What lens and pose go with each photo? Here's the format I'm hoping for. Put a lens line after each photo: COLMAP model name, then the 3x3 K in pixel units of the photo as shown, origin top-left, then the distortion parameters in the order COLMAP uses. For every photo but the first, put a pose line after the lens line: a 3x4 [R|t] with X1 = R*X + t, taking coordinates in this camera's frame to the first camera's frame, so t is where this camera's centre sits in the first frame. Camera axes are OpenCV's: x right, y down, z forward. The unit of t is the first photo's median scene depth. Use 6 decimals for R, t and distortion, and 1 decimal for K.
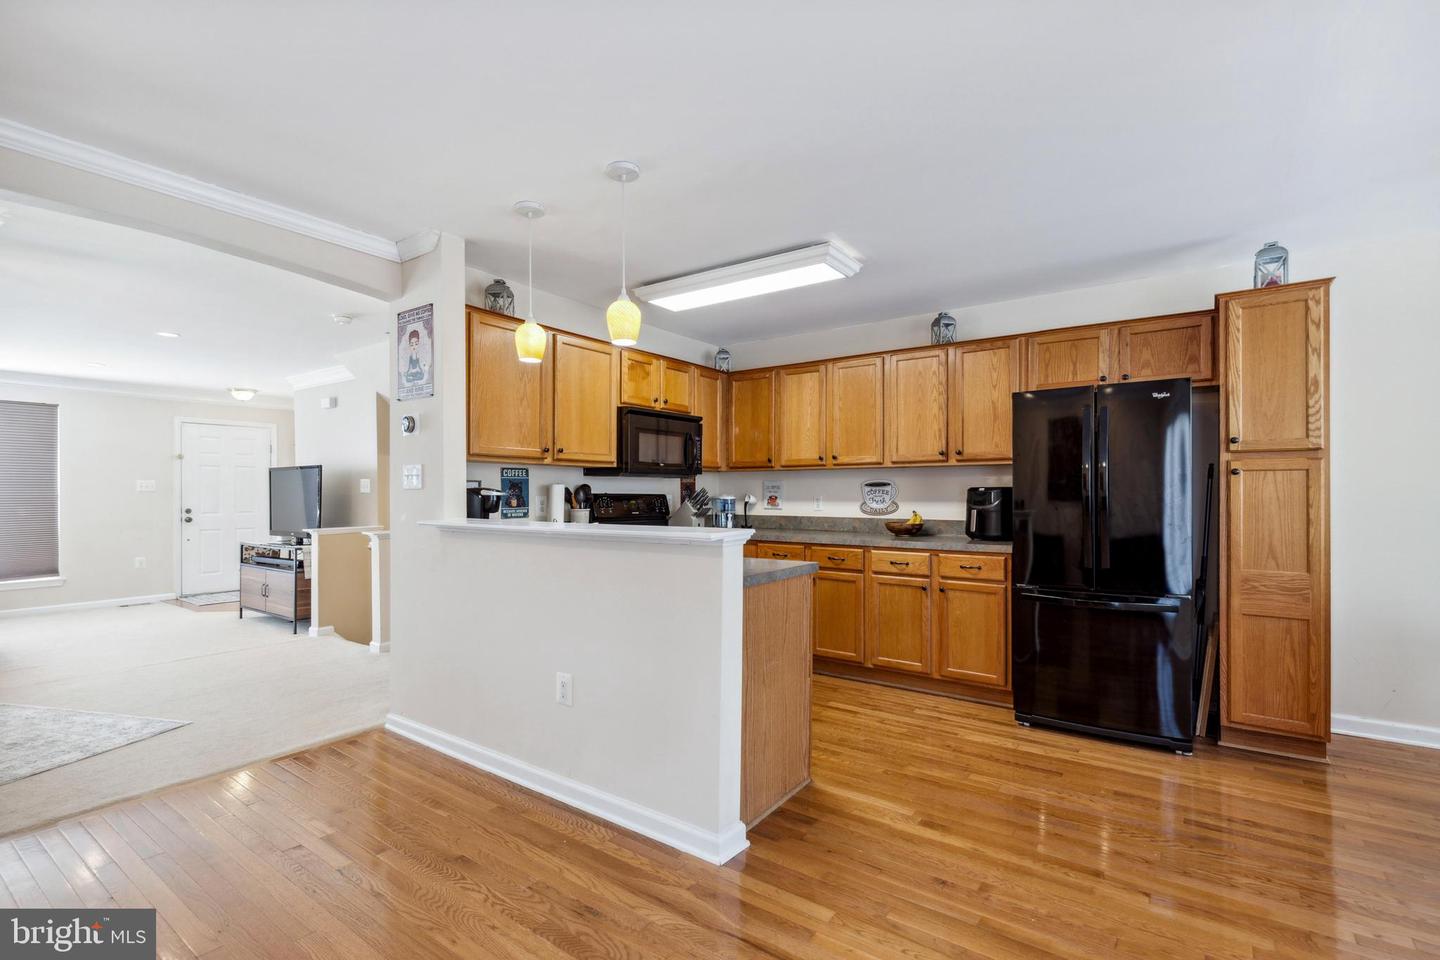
lens RADIAL K [[662.8, 0, 729.0], [0, 662.8, 493.6], [0, 0, 1]] dist [0.010774, -0.002526]
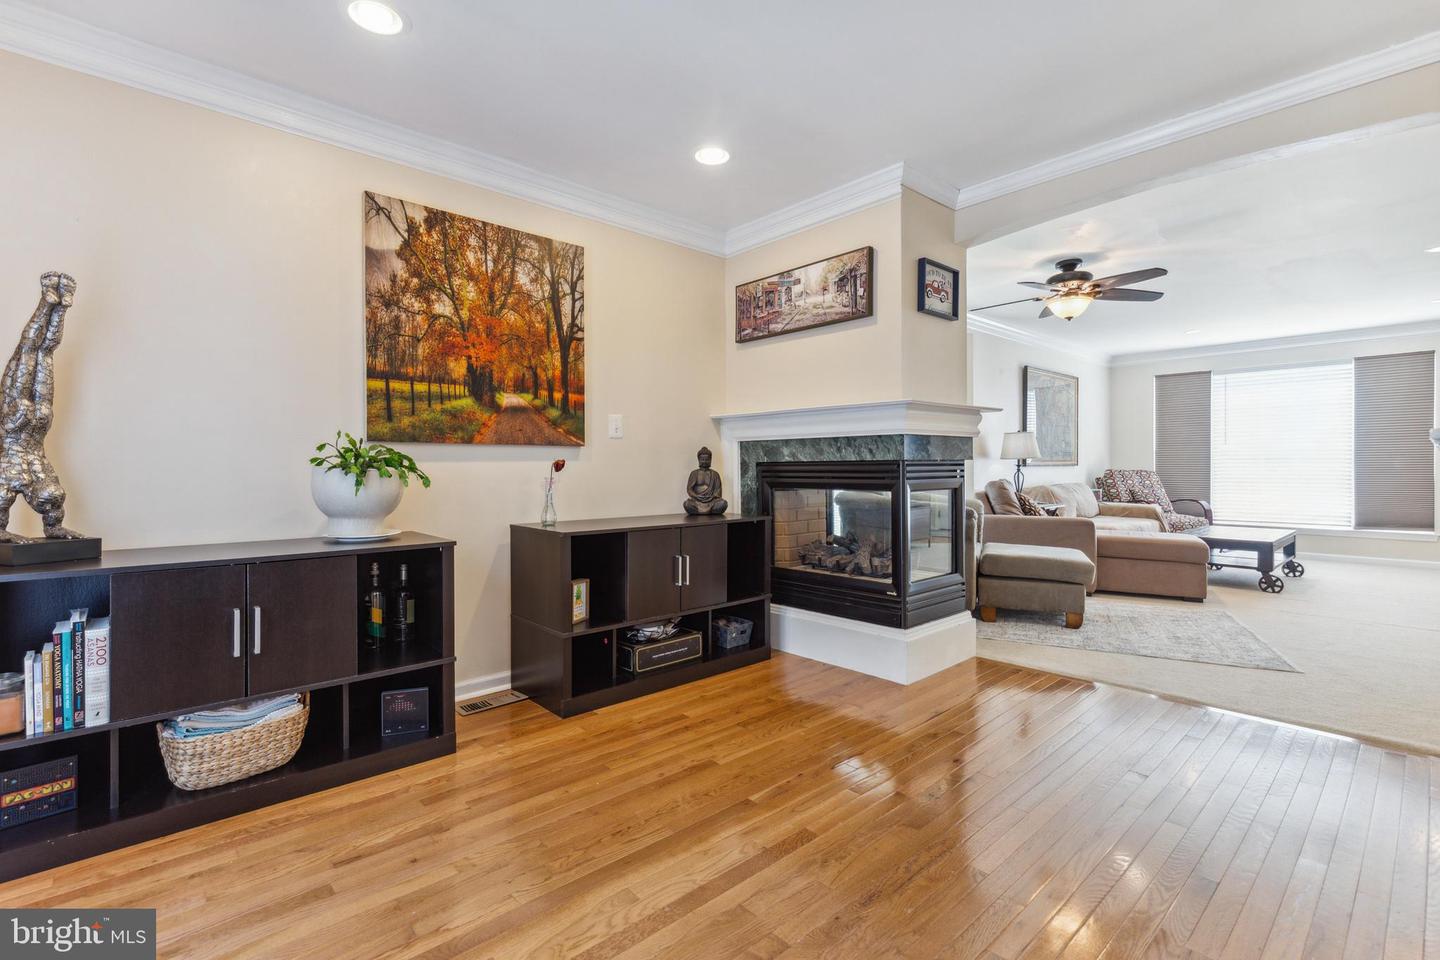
lens RADIAL K [[662.8, 0, 710.8], [0, 662.8, 474.3], [0, 0, 1]] dist [0.010774, -0.002526]
pose [[-0.221745, 0.013176, -0.975016, 0.244358], [0.005621, 0.999909, 0.012234, 0.042227], [0.975088, -0.002768, -0.221799, 0.338242]]
